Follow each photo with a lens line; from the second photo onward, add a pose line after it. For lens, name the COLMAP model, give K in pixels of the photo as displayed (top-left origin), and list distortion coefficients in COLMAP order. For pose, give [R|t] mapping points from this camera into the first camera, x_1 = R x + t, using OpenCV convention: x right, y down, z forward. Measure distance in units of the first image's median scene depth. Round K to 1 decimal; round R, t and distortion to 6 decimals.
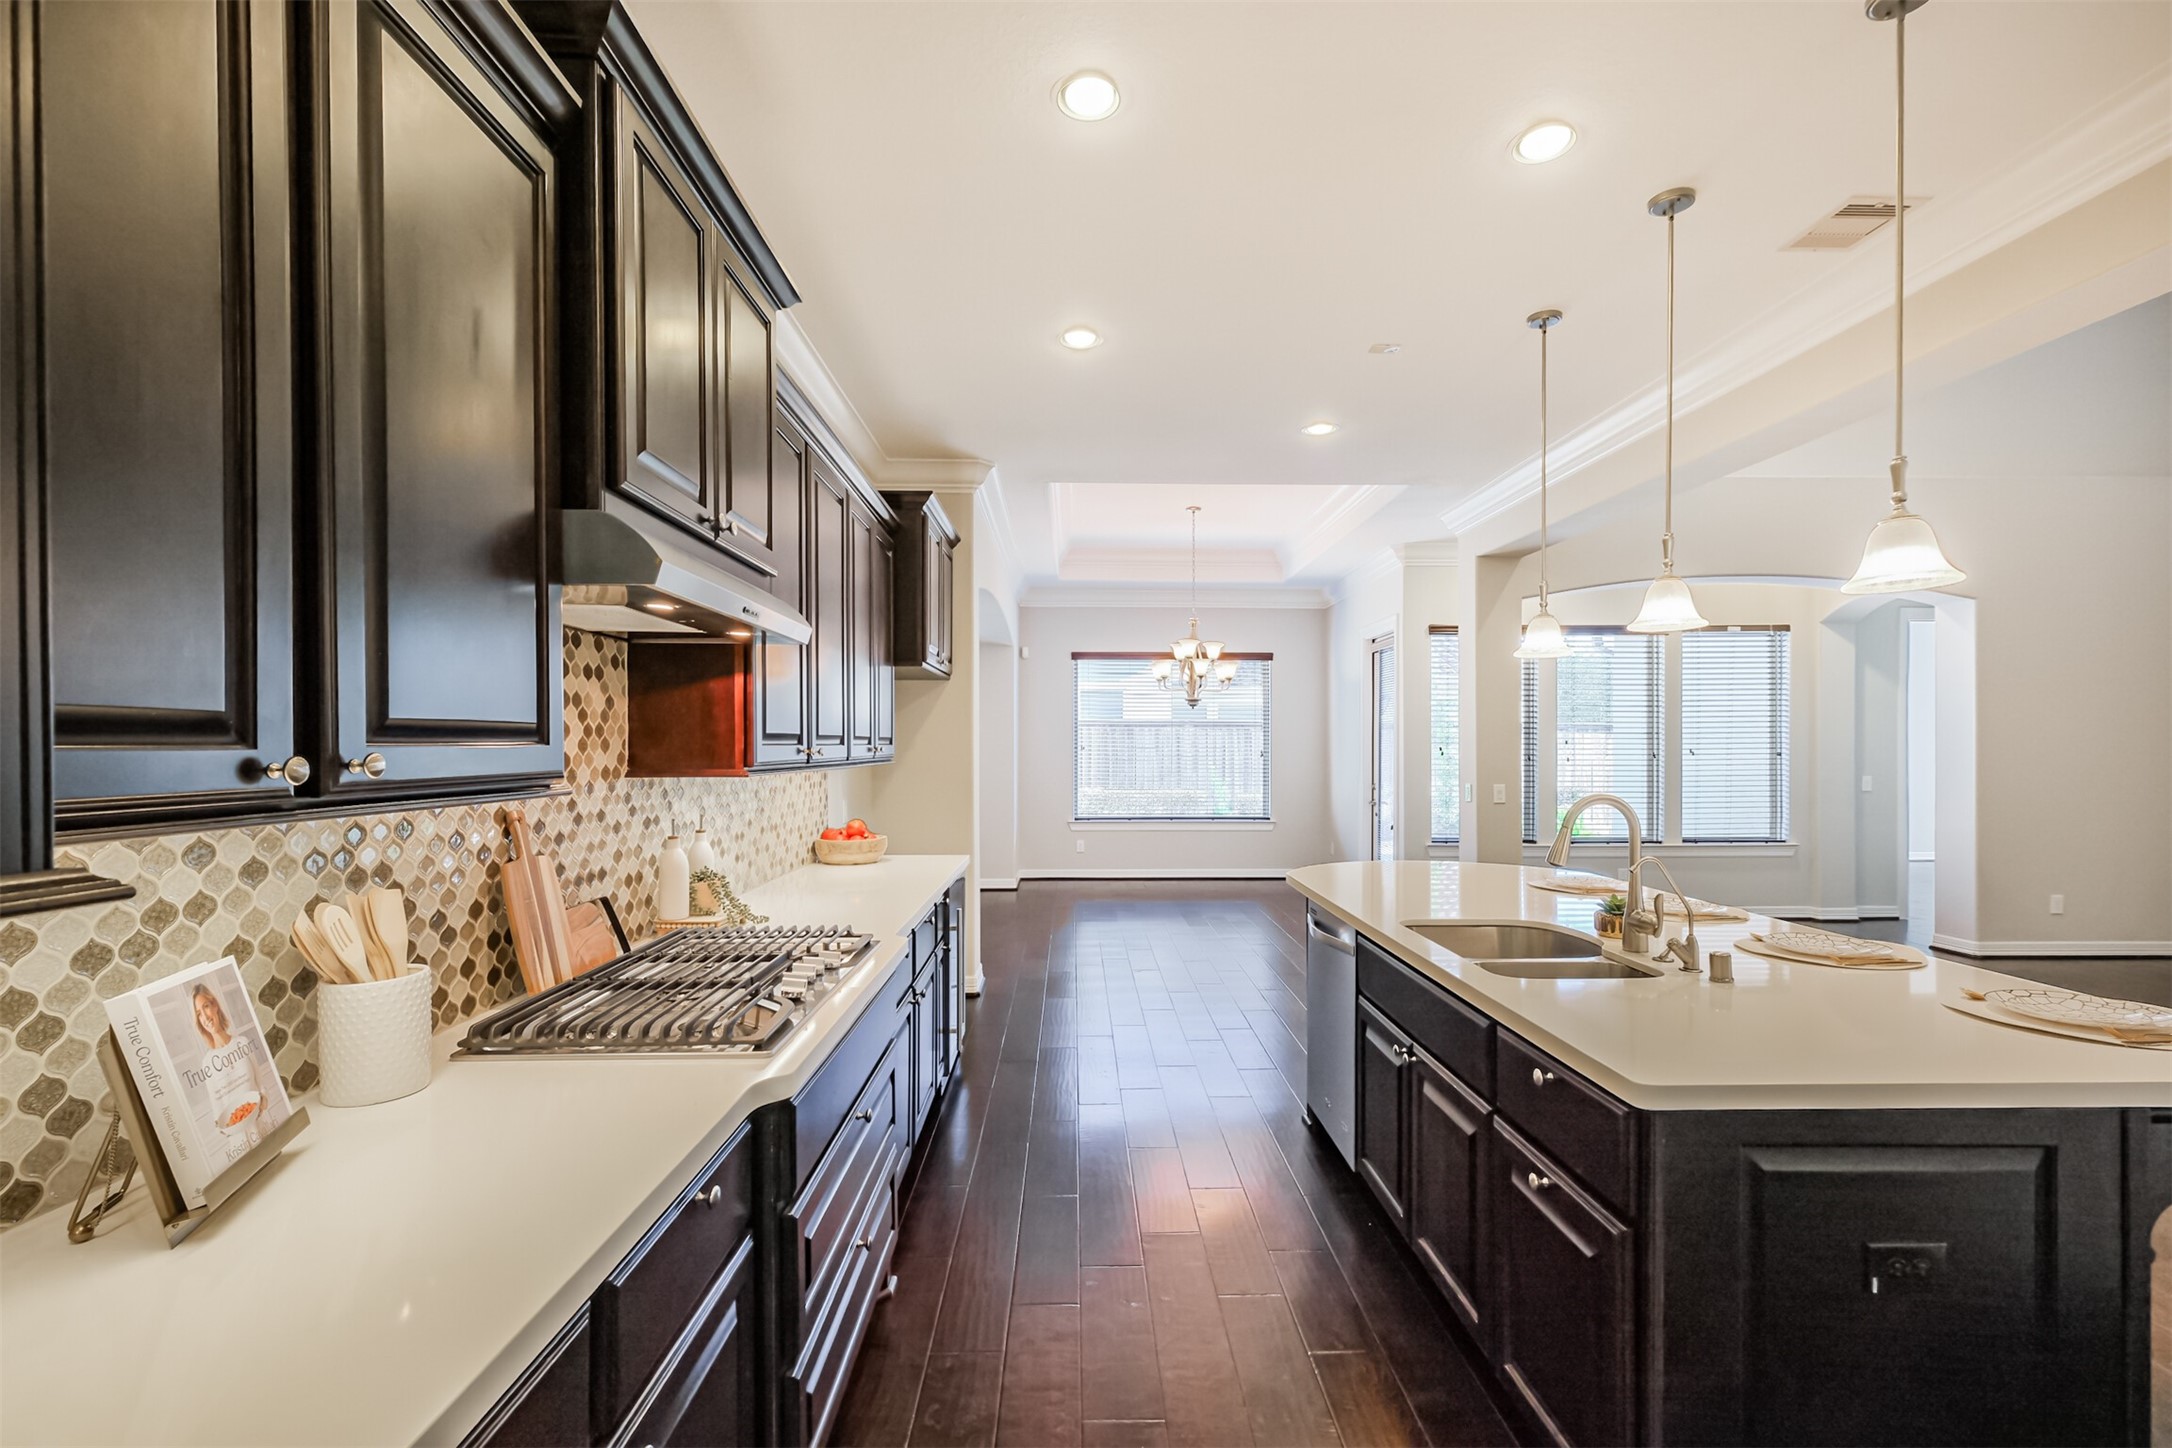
lens RADIAL K [[972.9, 0, 1080.1], [0, 972.9, 773.2], [0, 0, 1]] dist [0.008380, 0.000168]
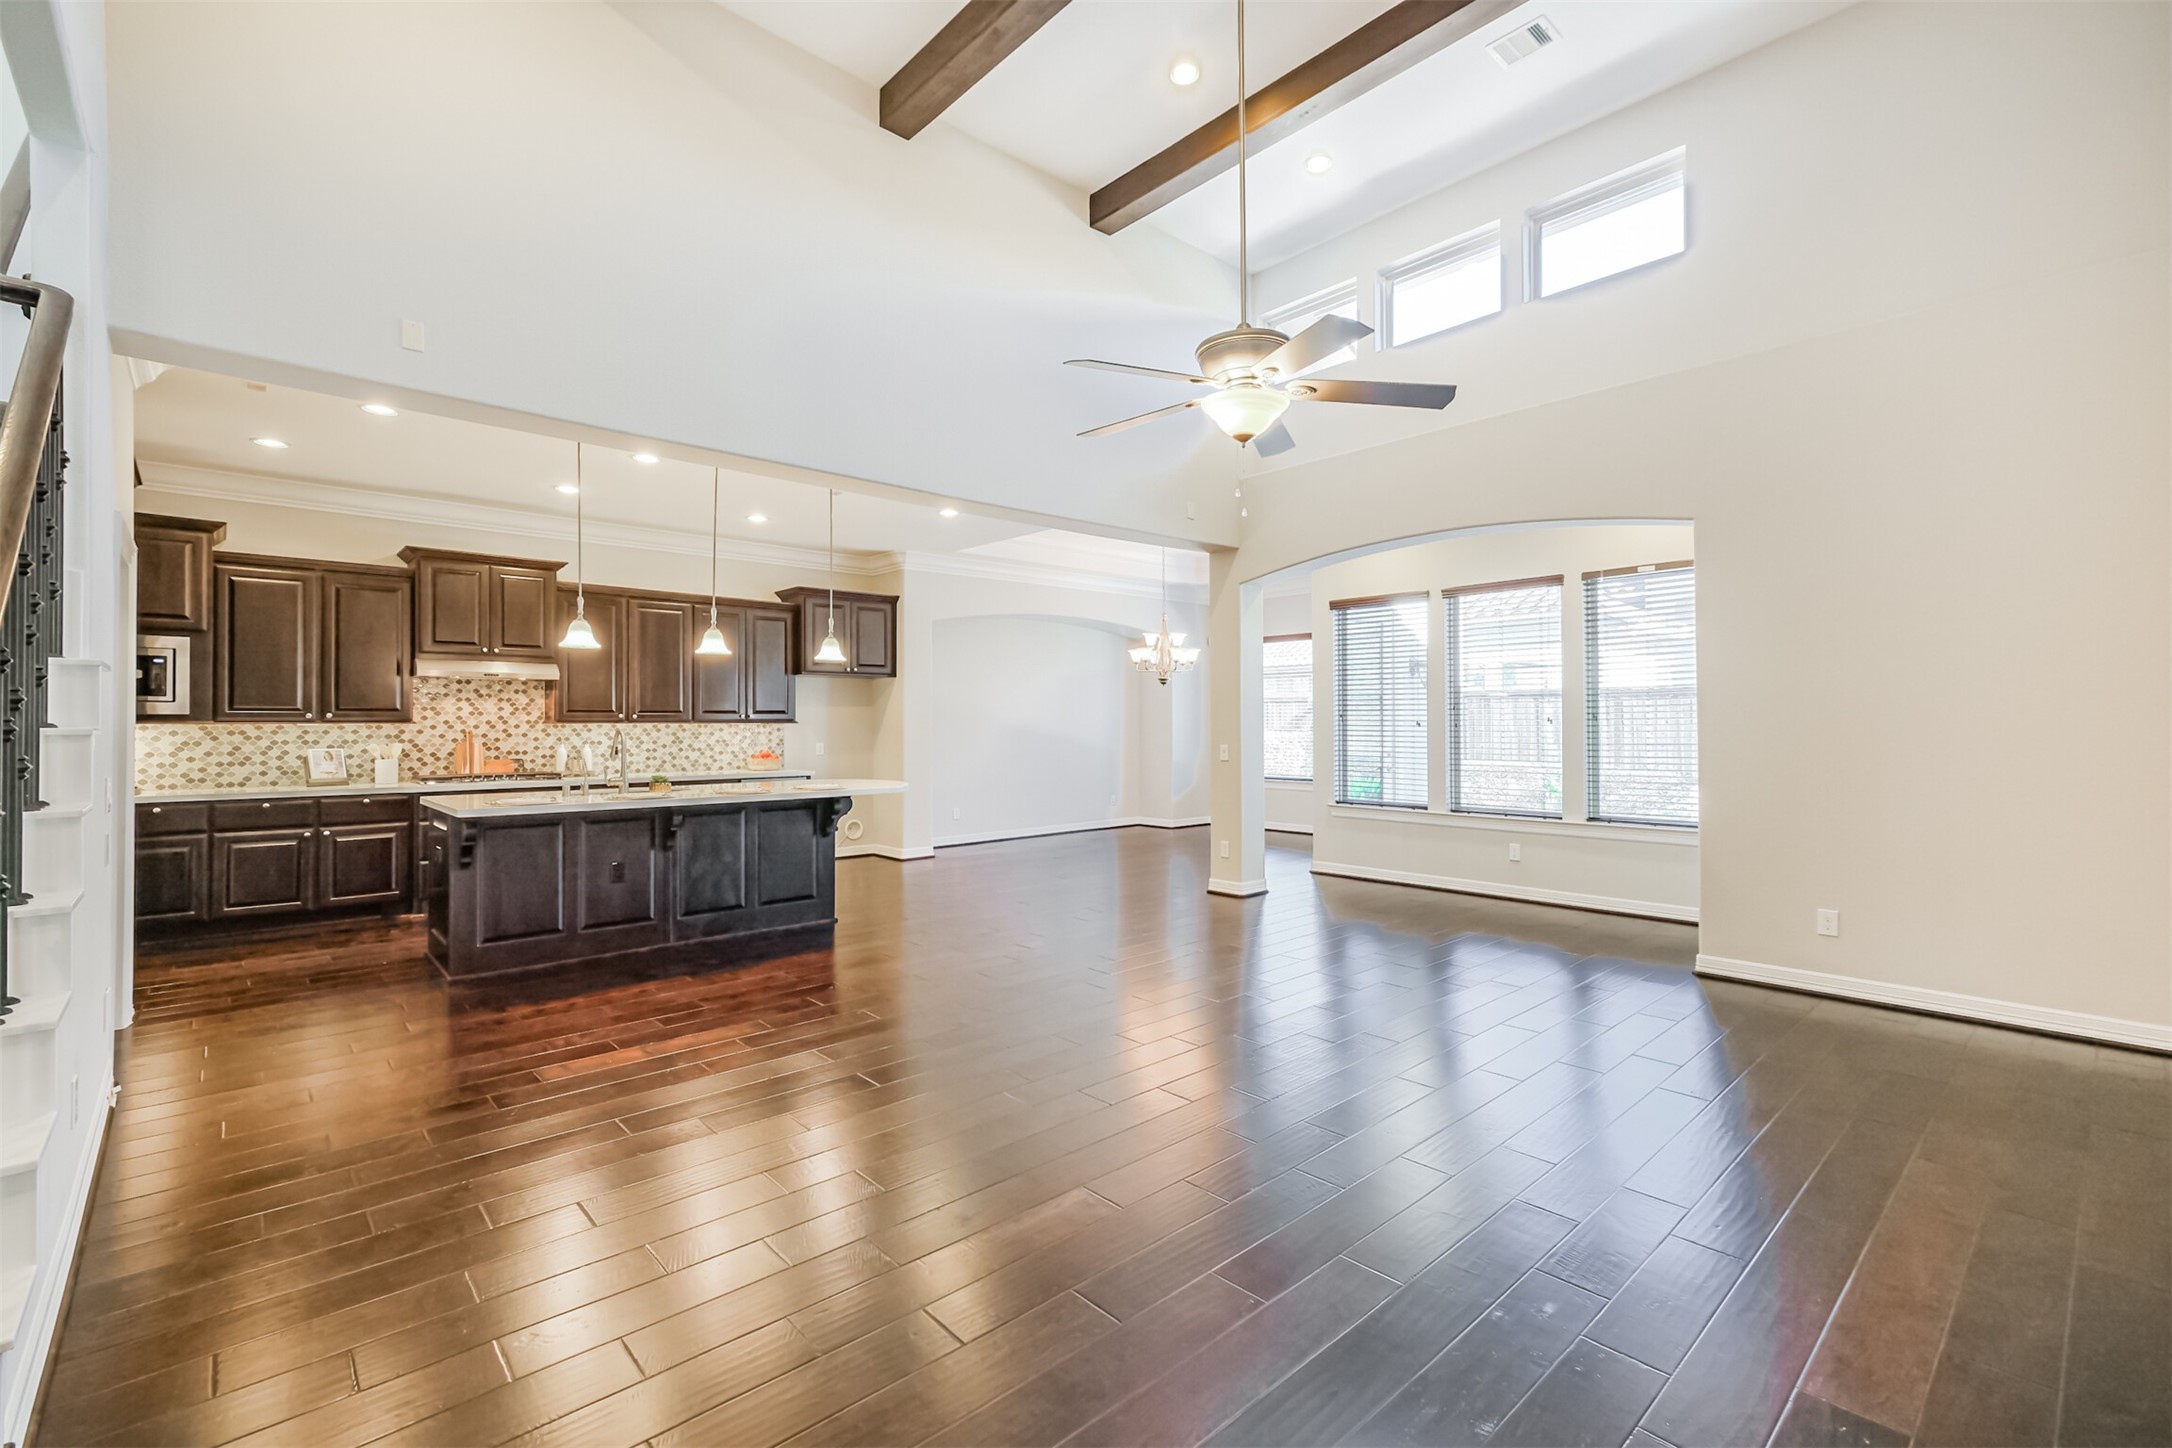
lens RADIAL K [[972.9, 0, 1092.8], [0, 972.9, 714.3], [0, 0, 1]] dist [0.008380, 0.000168]
pose [[0.648240, -0.010268, -0.761367, 2.076168], [-0.019959, 0.999336, -0.030470, 0.023291], [0.761174, 0.034948, 0.647605, 0.206394]]
